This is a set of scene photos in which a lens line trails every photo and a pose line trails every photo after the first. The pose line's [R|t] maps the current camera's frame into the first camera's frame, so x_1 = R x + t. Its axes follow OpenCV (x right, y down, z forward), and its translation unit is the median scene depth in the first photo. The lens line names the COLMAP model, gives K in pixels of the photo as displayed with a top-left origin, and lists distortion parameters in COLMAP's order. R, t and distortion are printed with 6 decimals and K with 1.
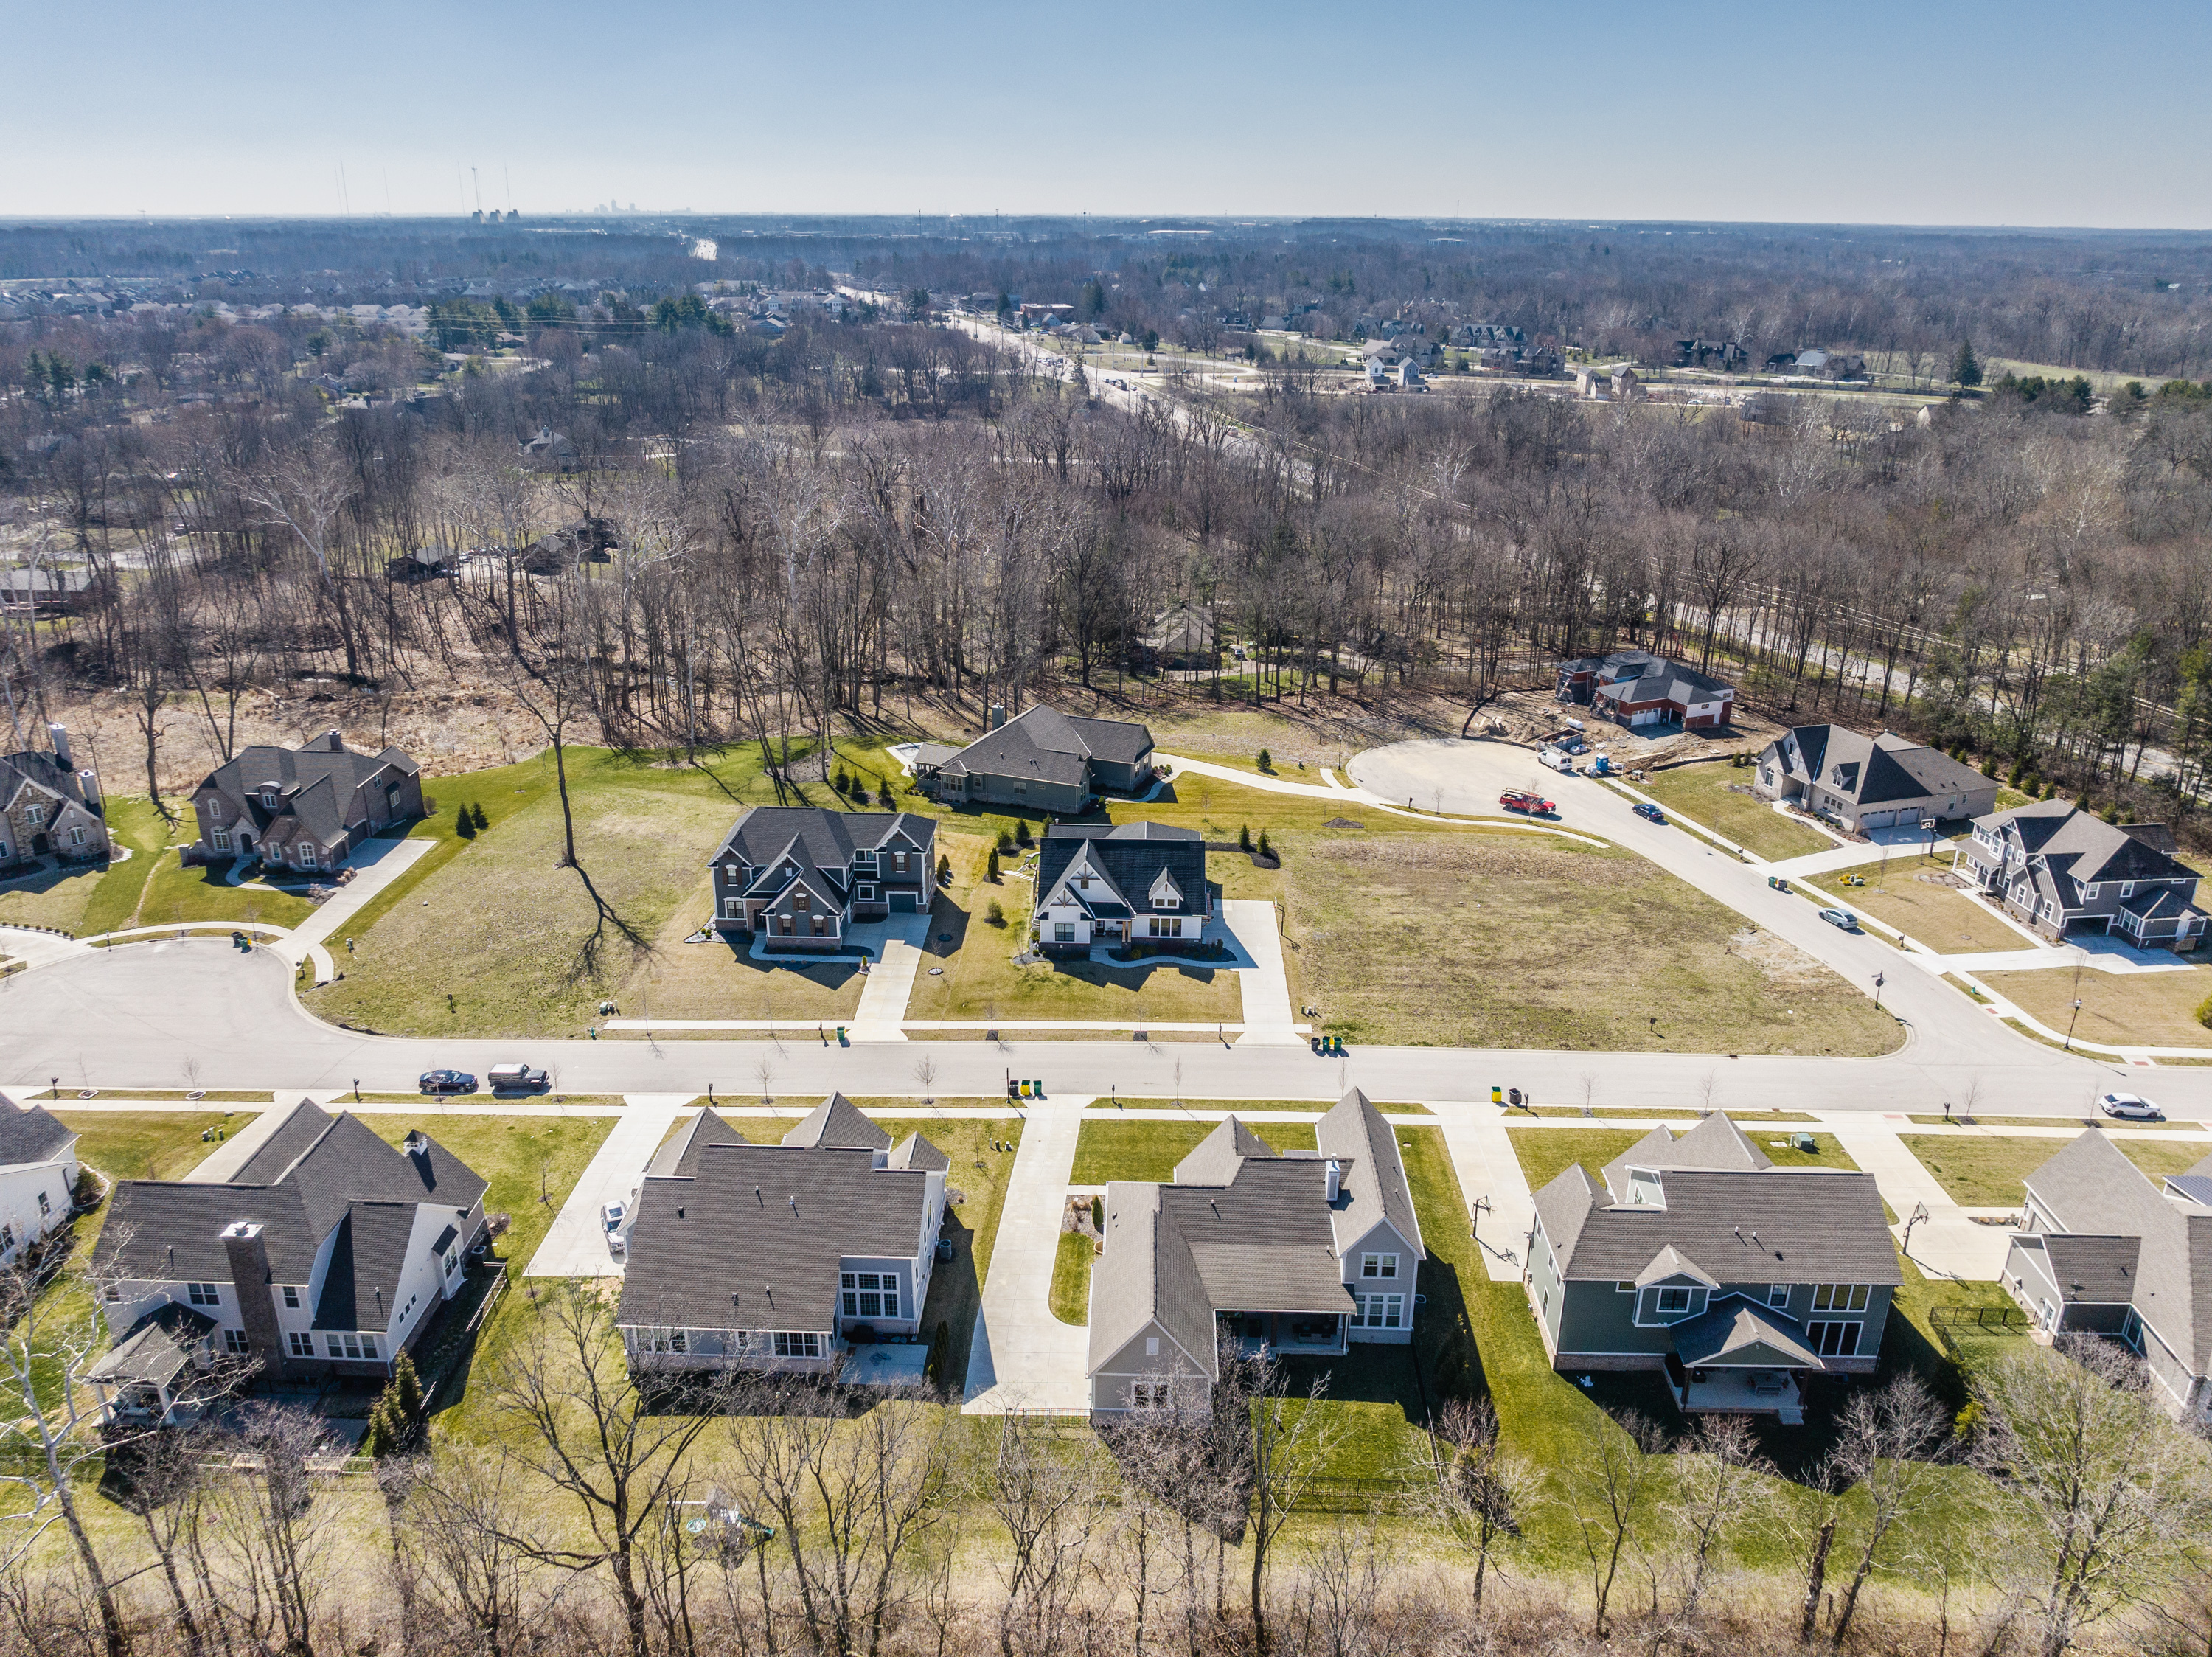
lens RADIAL K [[1593.8, 0, 1111.5], [0, 1593.8, 830.2], [0, 0, 1]] dist [-0.010570, -0.047967]
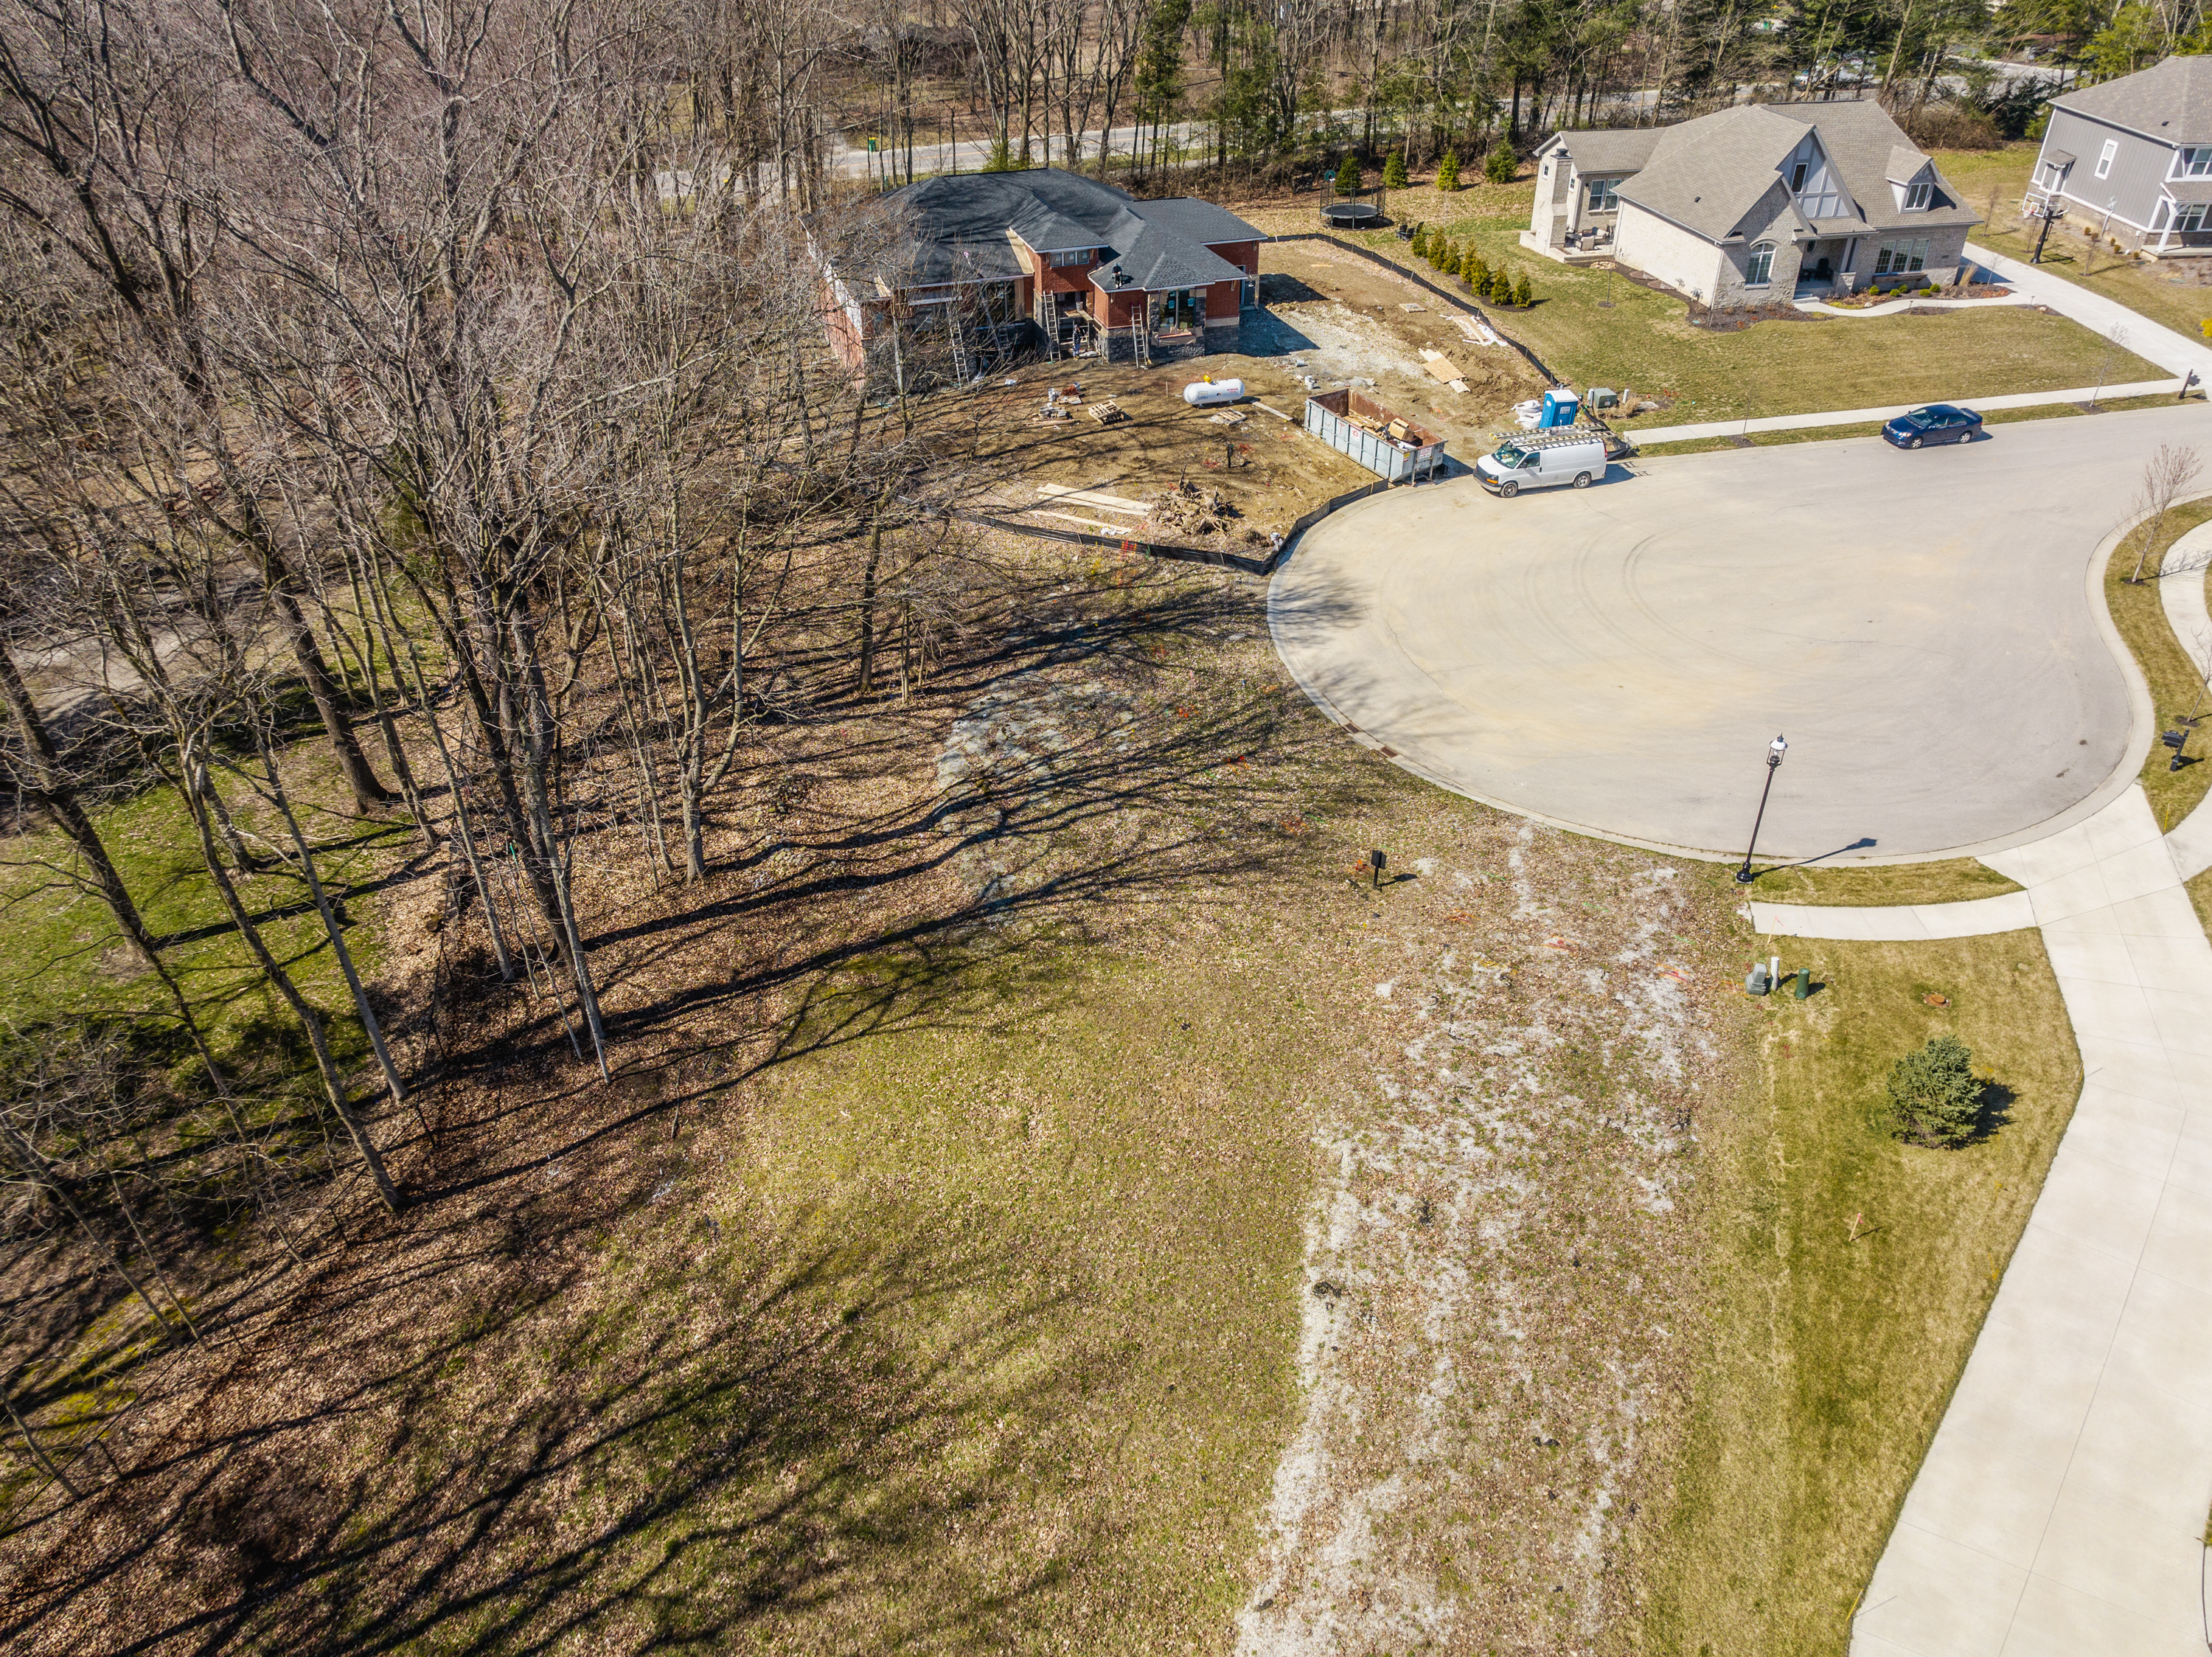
lens RADIAL K [[1565.4, 0, 1109.3], [0, 1565.4, 802.2], [0, 0, 1]] dist [-0.033390, -0.004968]
pose [[0.084499, -0.564114, 0.821362, -0.043465], [0.372011, 0.782566, 0.499198, -0.244774], [-0.924374, 0.263374, 0.275982, 1.347158]]
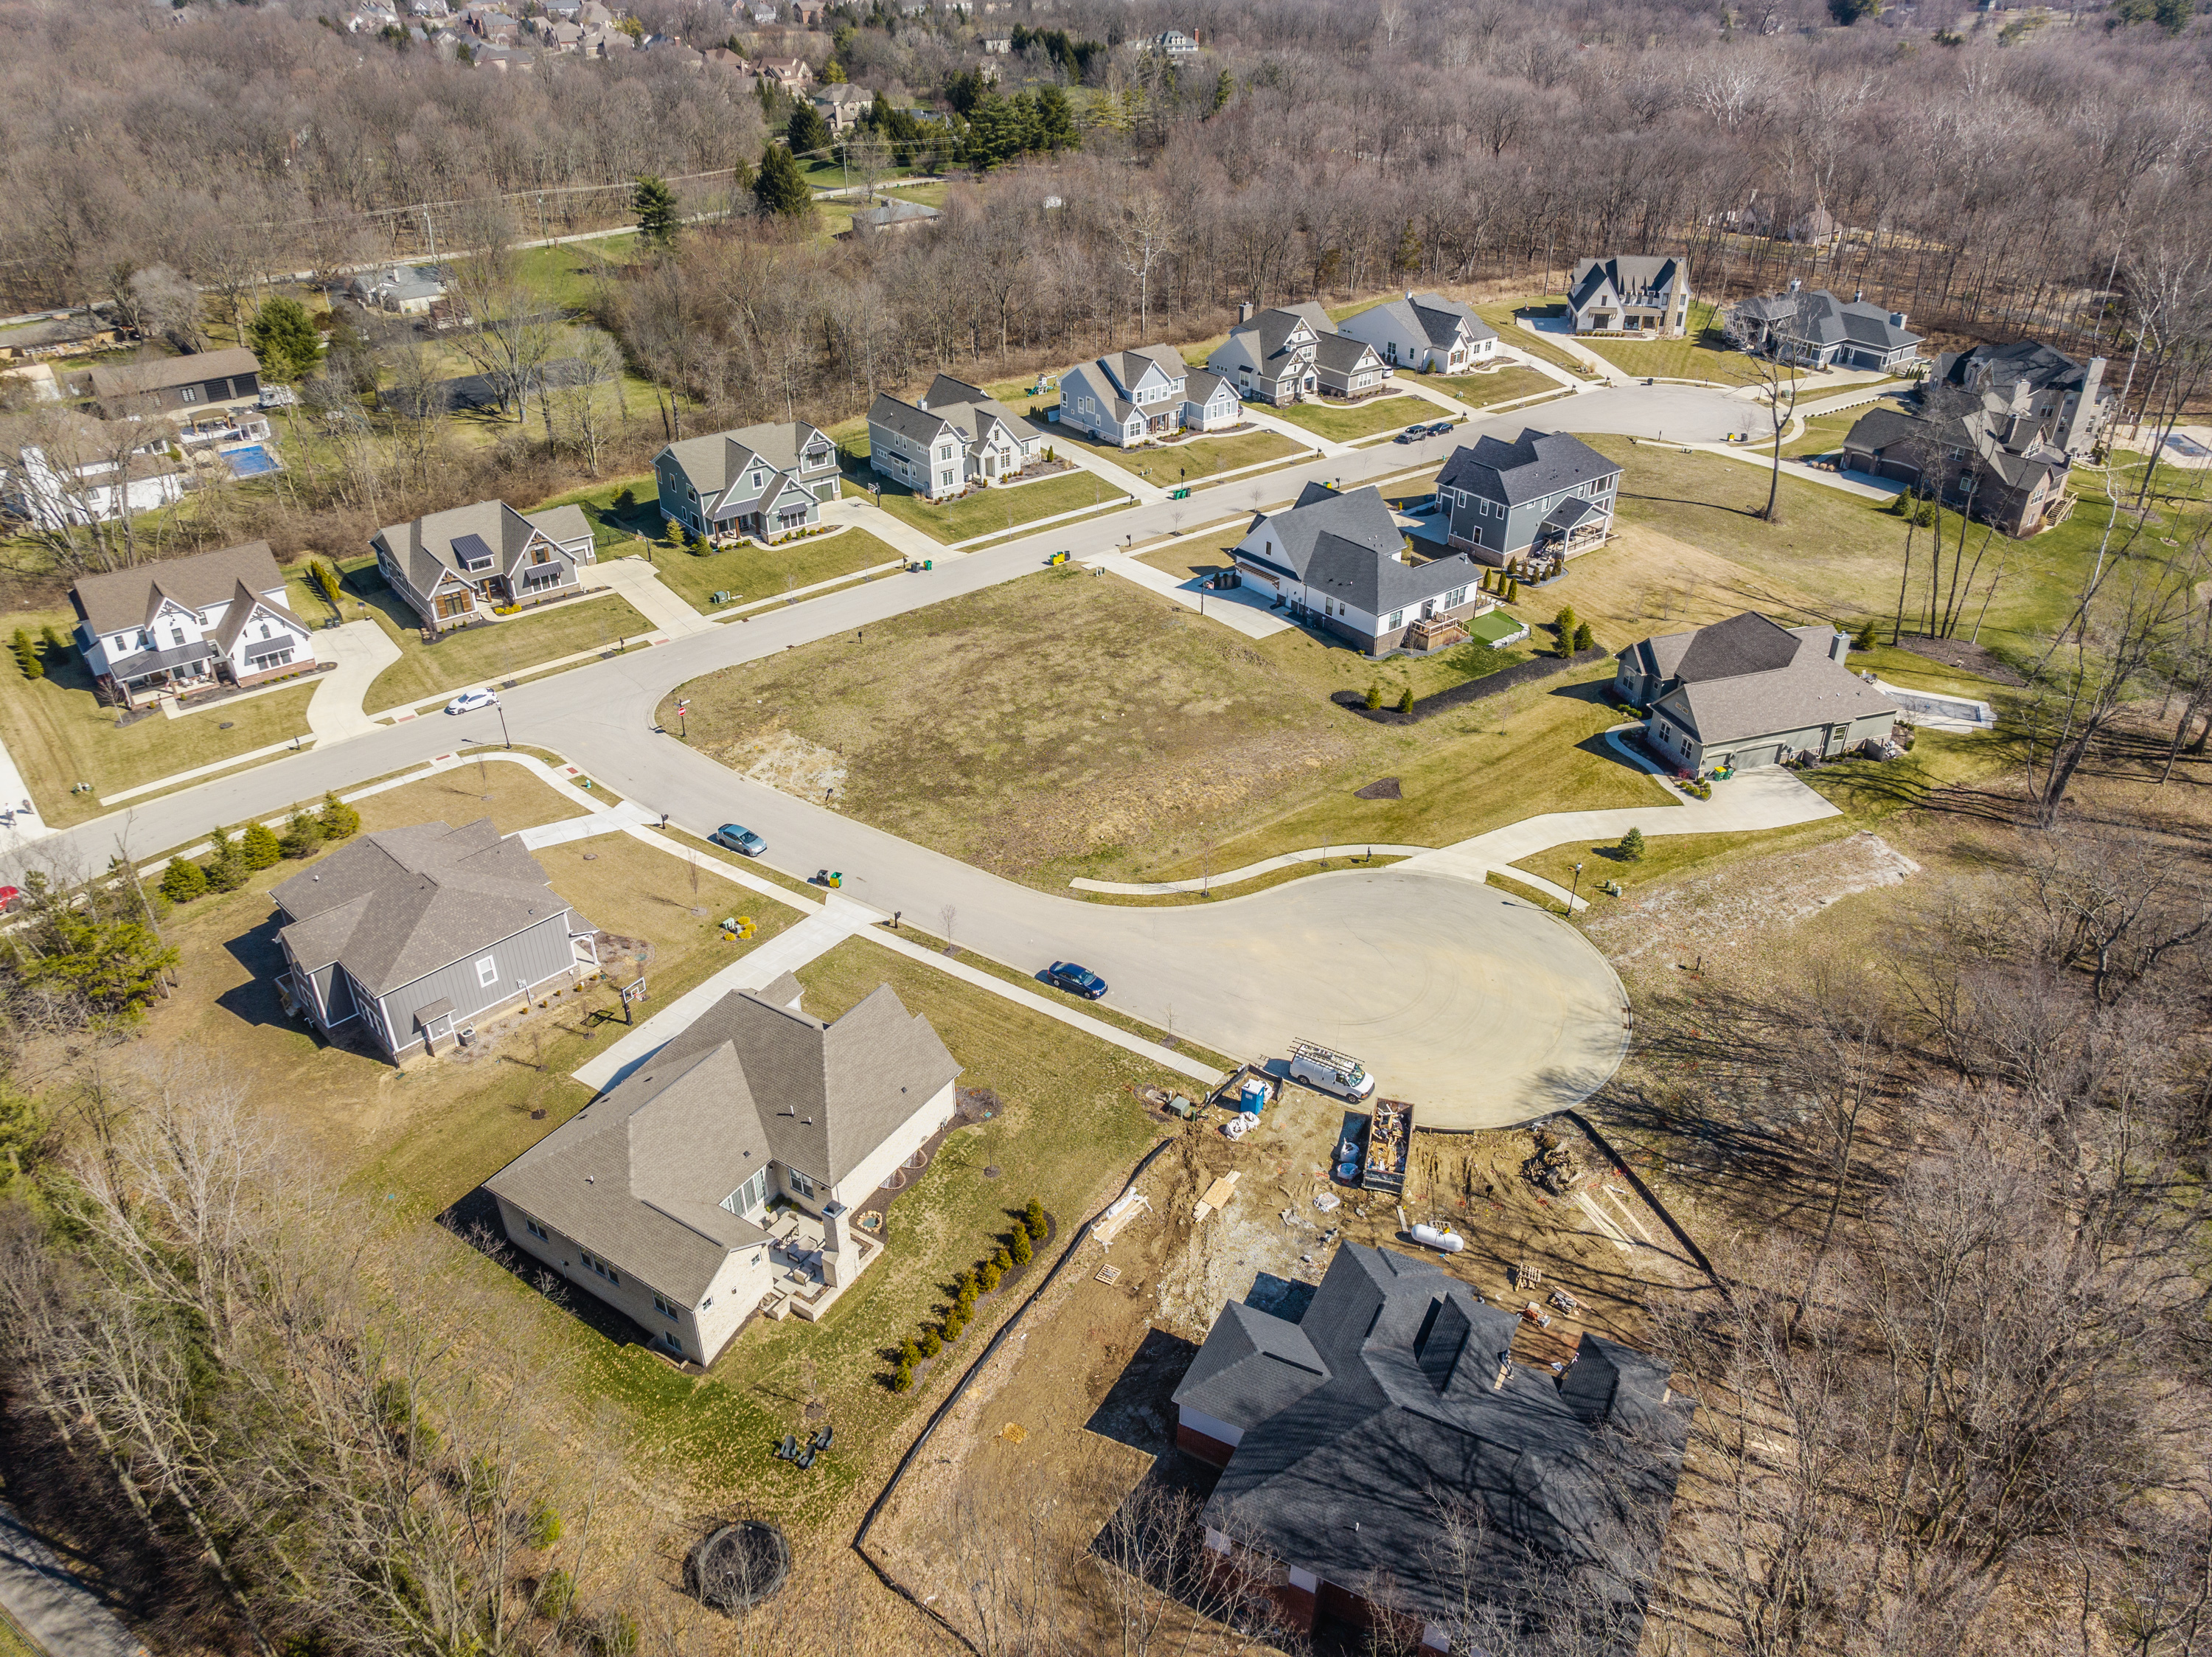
lens RADIAL K [[1558.1, 0, 1103.1], [0, 1558.1, 818.9], [0, 0, 1]] dist [-0.037782, 0.004278]
pose [[-0.768864, 0.327910, -0.548929, 0.767116], [-0.237087, 0.651094, 0.721018, -0.575653], [0.593833, 0.684509, -0.422859, 1.476636]]
